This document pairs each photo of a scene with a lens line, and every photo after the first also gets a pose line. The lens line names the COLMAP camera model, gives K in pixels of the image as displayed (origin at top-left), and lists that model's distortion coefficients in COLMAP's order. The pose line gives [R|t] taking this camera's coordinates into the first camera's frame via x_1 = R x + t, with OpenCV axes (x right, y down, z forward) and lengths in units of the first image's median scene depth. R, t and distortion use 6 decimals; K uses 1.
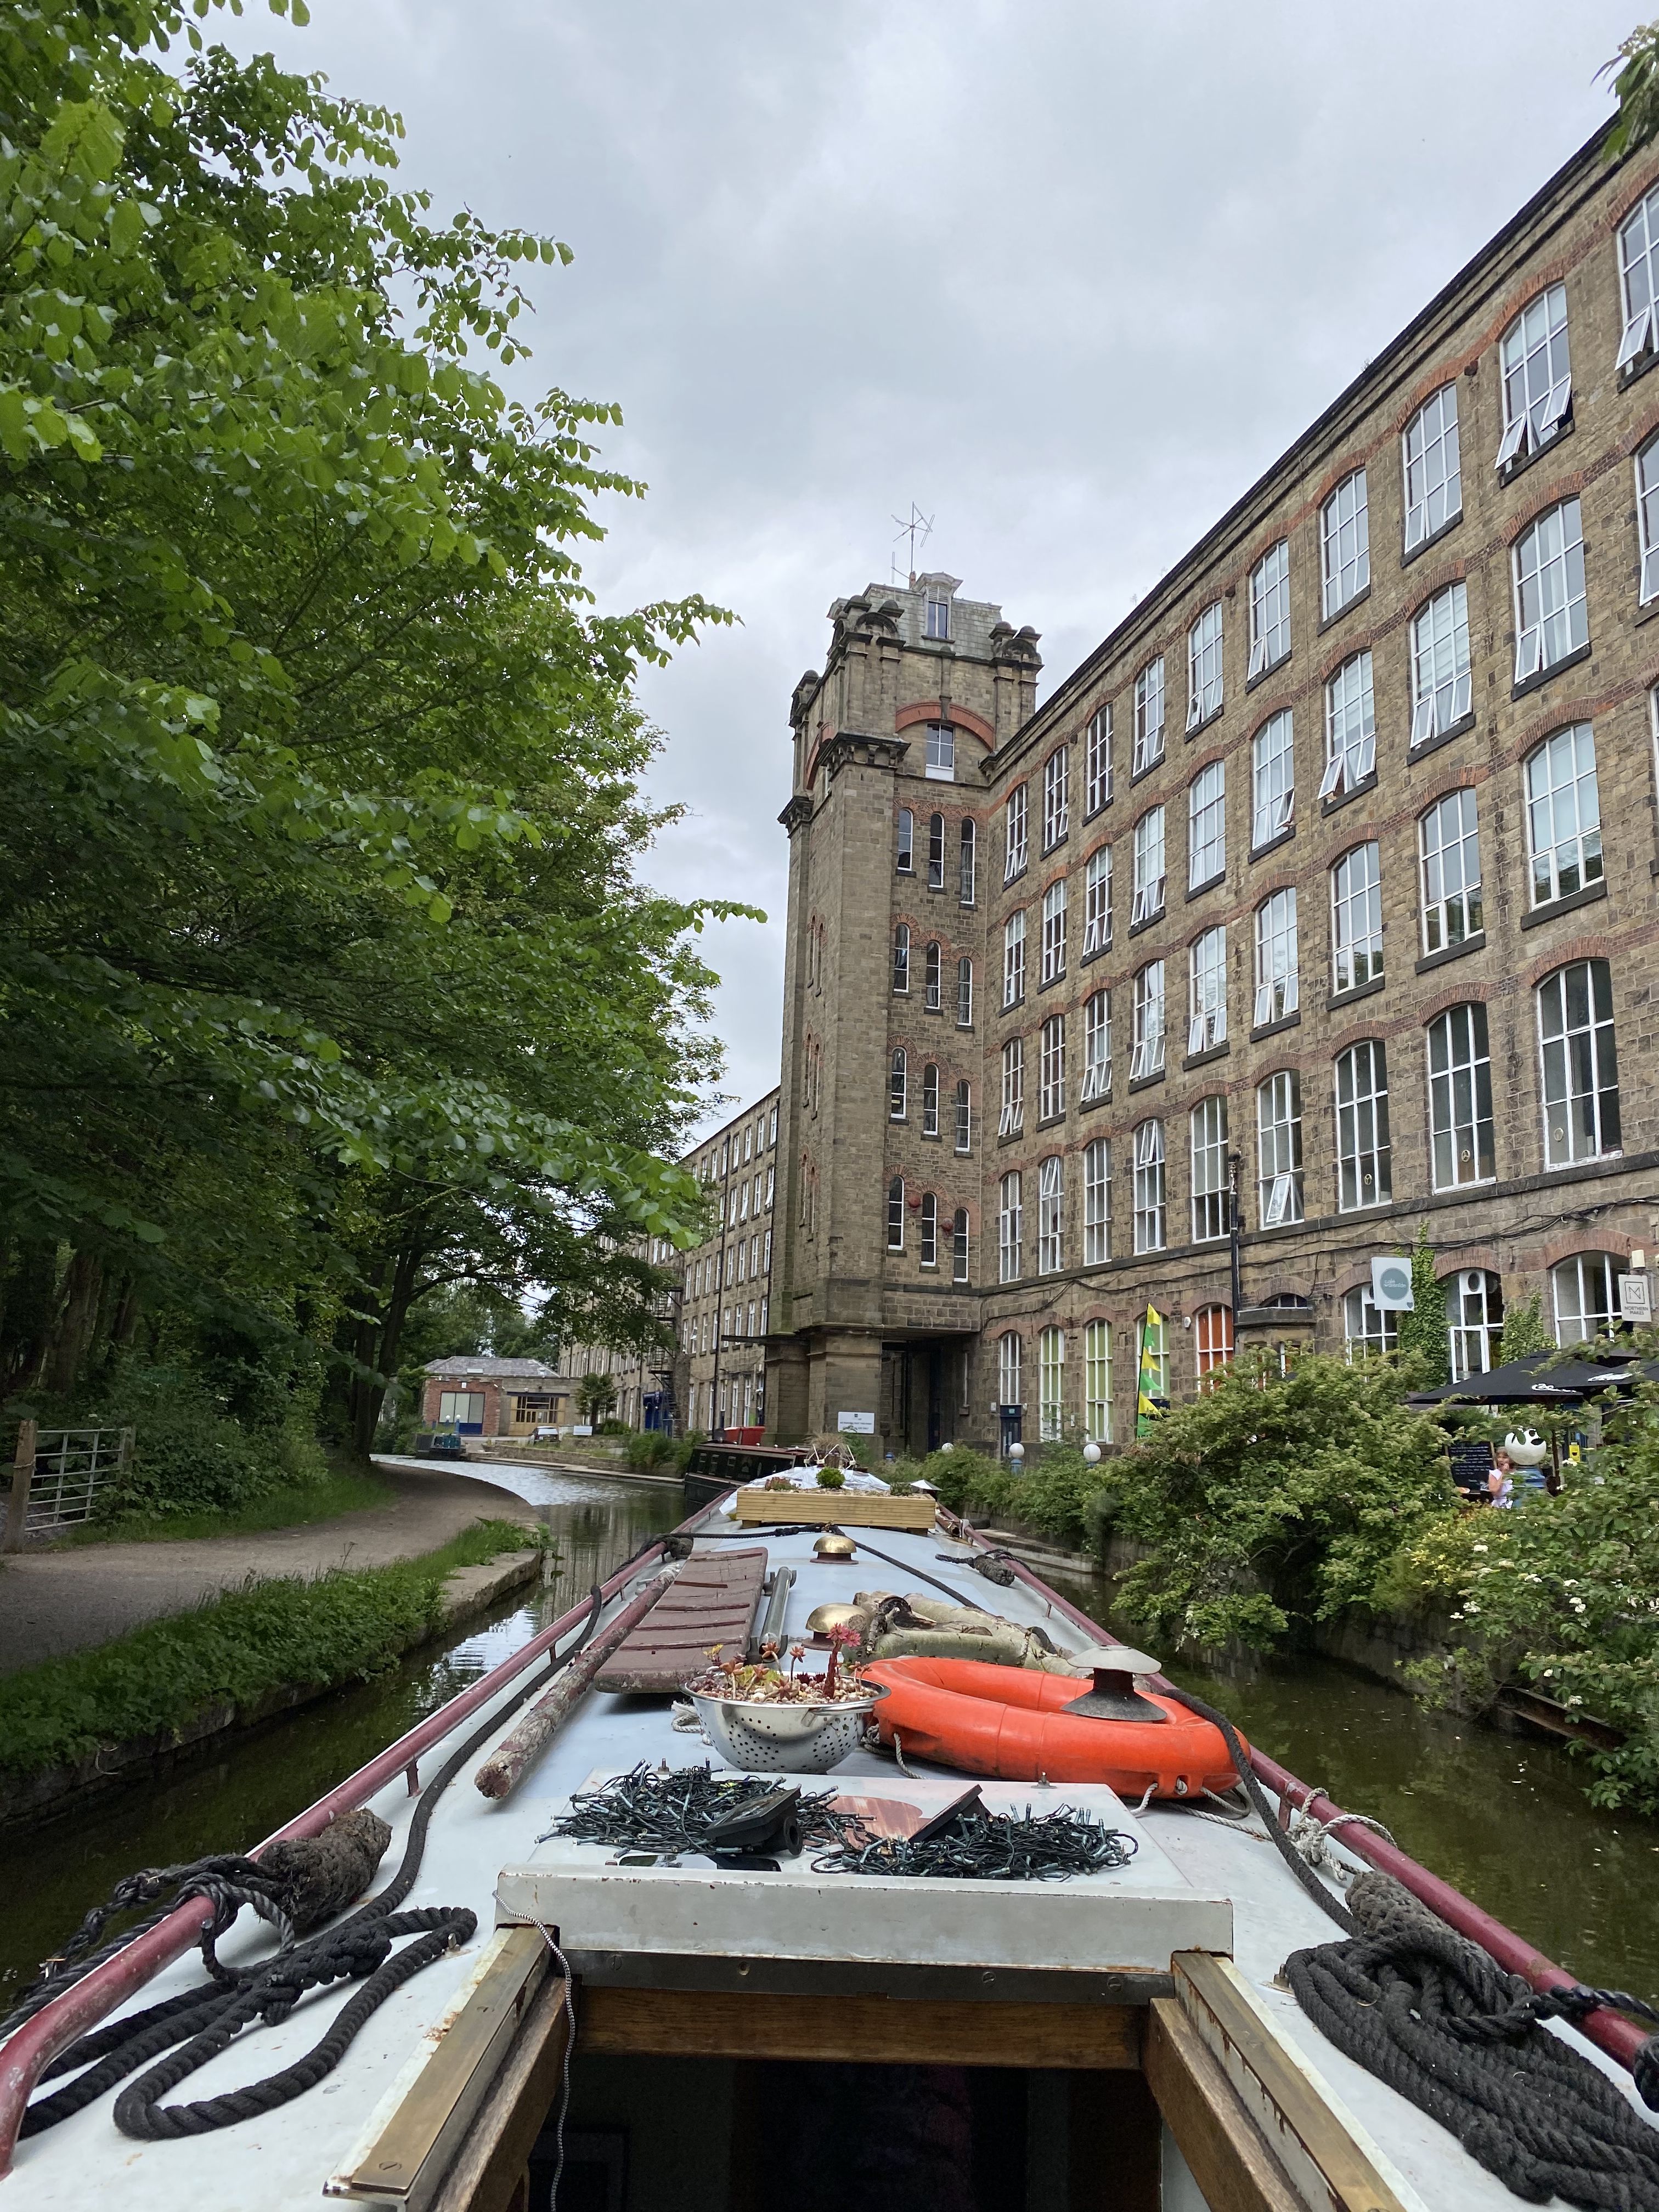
lens RADIAL K [[1685.6, 0, 829.5], [0, 1685.6, 1106.0], [0, 0, 1]] dist [-0.003650, -0.007032]
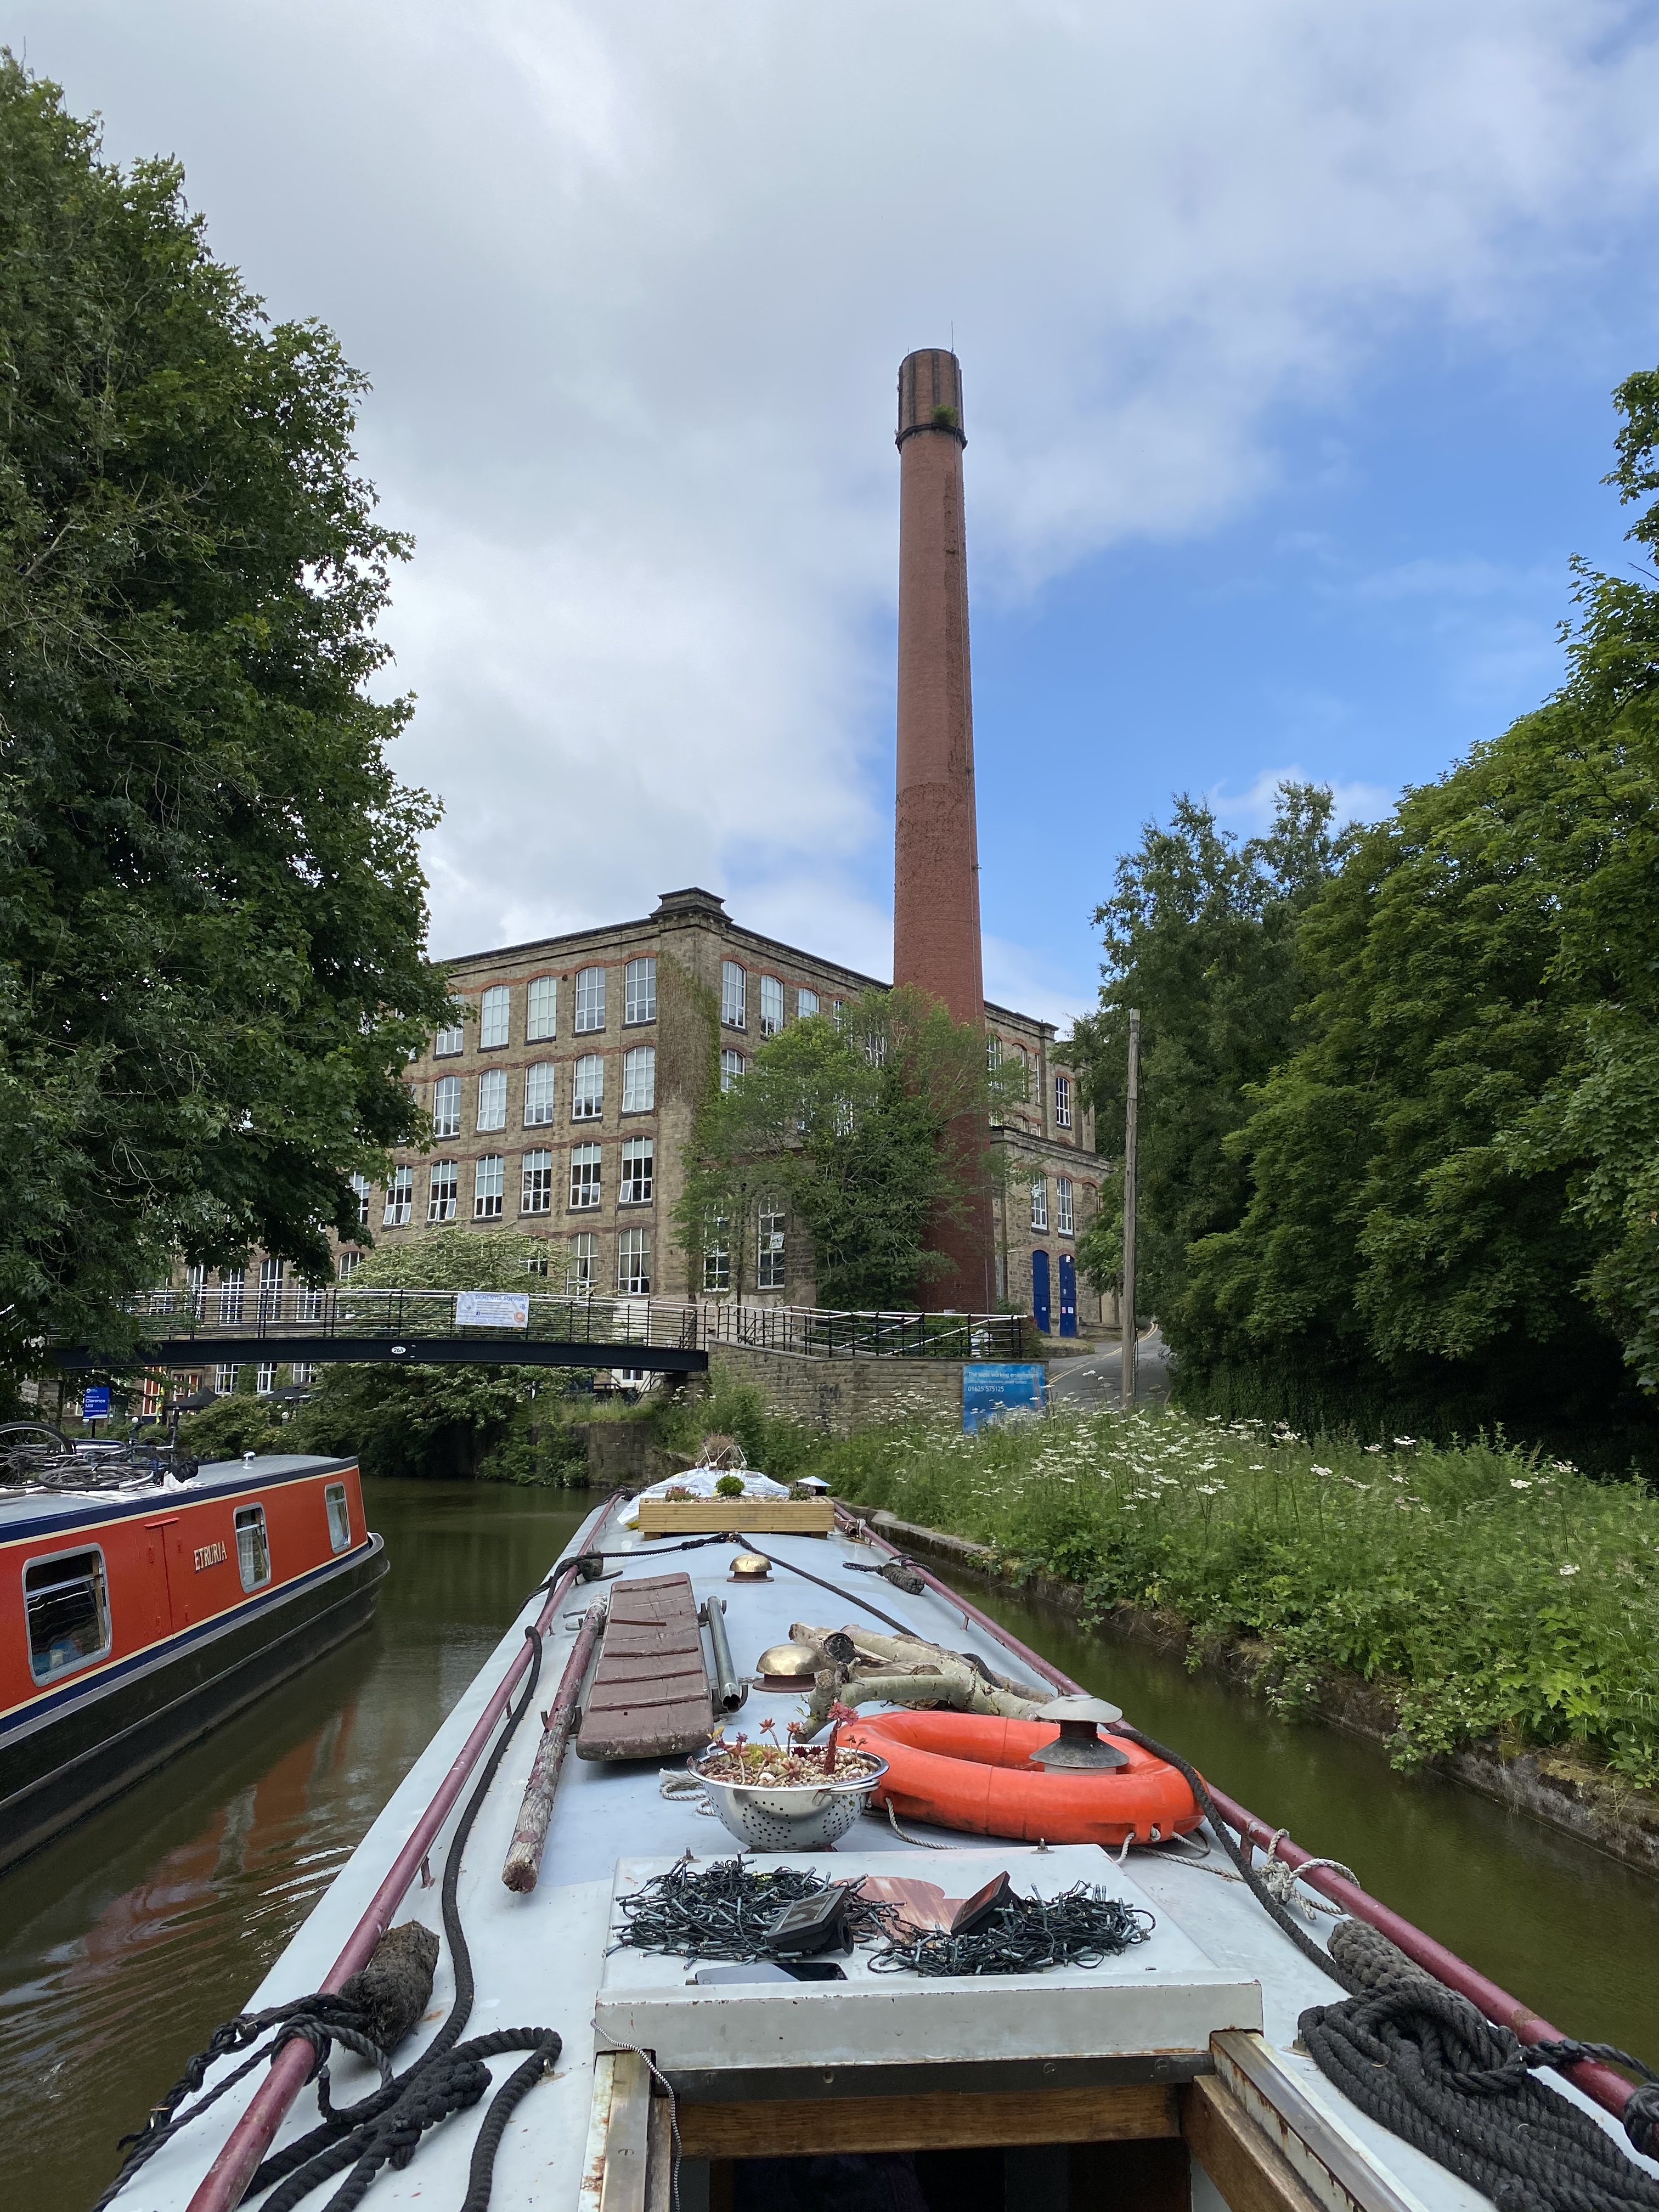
lens RADIAL K [[1685.6, 0, 829.5], [0, 1685.6, 1106.0], [0, 0, 1]] dist [-0.003650, -0.007032]
pose [[0.995604, -0.020854, 0.091310, -0.130454], [0.019102, 0.999617, 0.020027, -0.130090], [-0.091693, -0.018195, 0.995621, -0.066996]]
